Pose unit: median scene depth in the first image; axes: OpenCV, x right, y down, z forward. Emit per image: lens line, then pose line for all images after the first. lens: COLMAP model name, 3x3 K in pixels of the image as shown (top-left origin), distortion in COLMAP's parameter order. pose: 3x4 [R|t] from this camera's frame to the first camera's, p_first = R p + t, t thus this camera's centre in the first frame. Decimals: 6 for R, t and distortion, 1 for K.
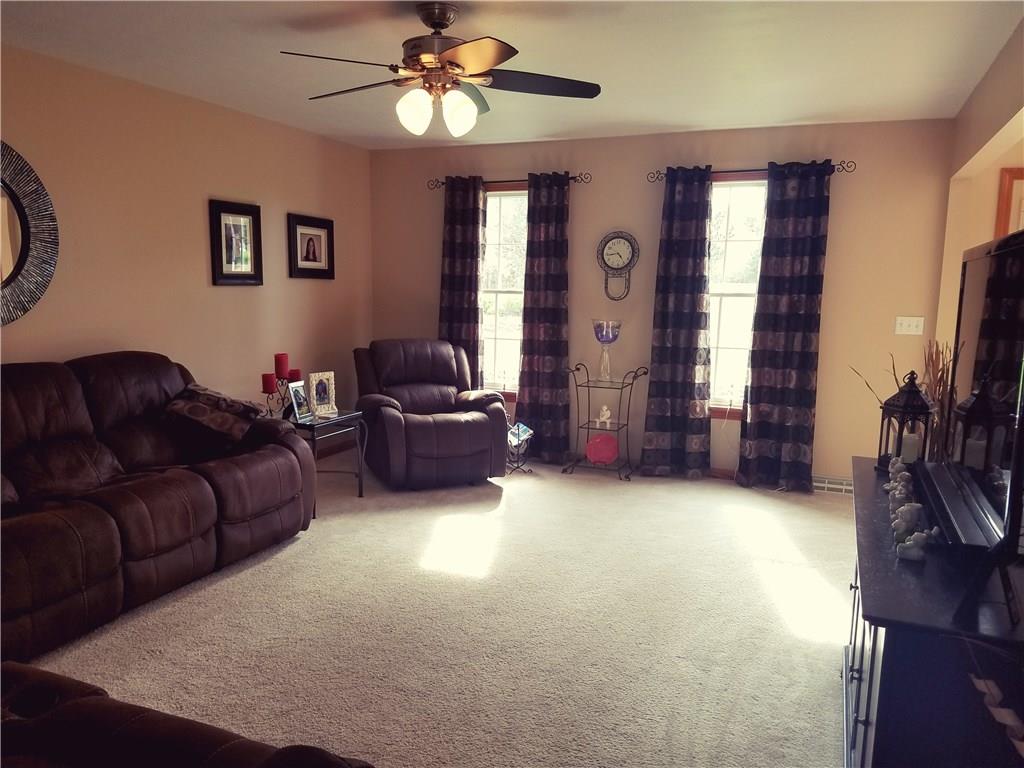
lens RADIAL K [[752.7, 0, 512.0], [0, 752.7, 384.0], [0, 0, 1]] dist [0.001080, -0.001033]
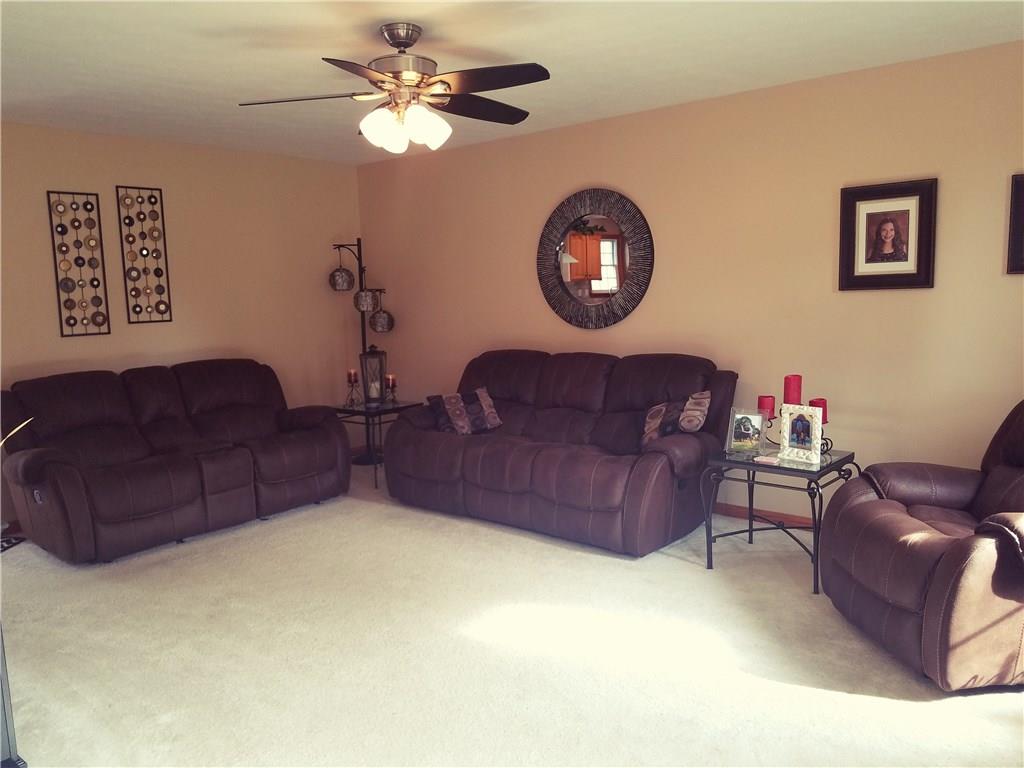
lens RADIAL K [[752.7, 0, 512.0], [0, 752.7, 384.0], [0, 0, 1]] dist [0.001080, -0.001033]
pose [[-0.297723, 0.107136, -0.948622, 0.537284], [-0.110043, 0.983208, 0.145579, -0.112823], [0.948289, 0.147732, -0.280934, 0.924705]]
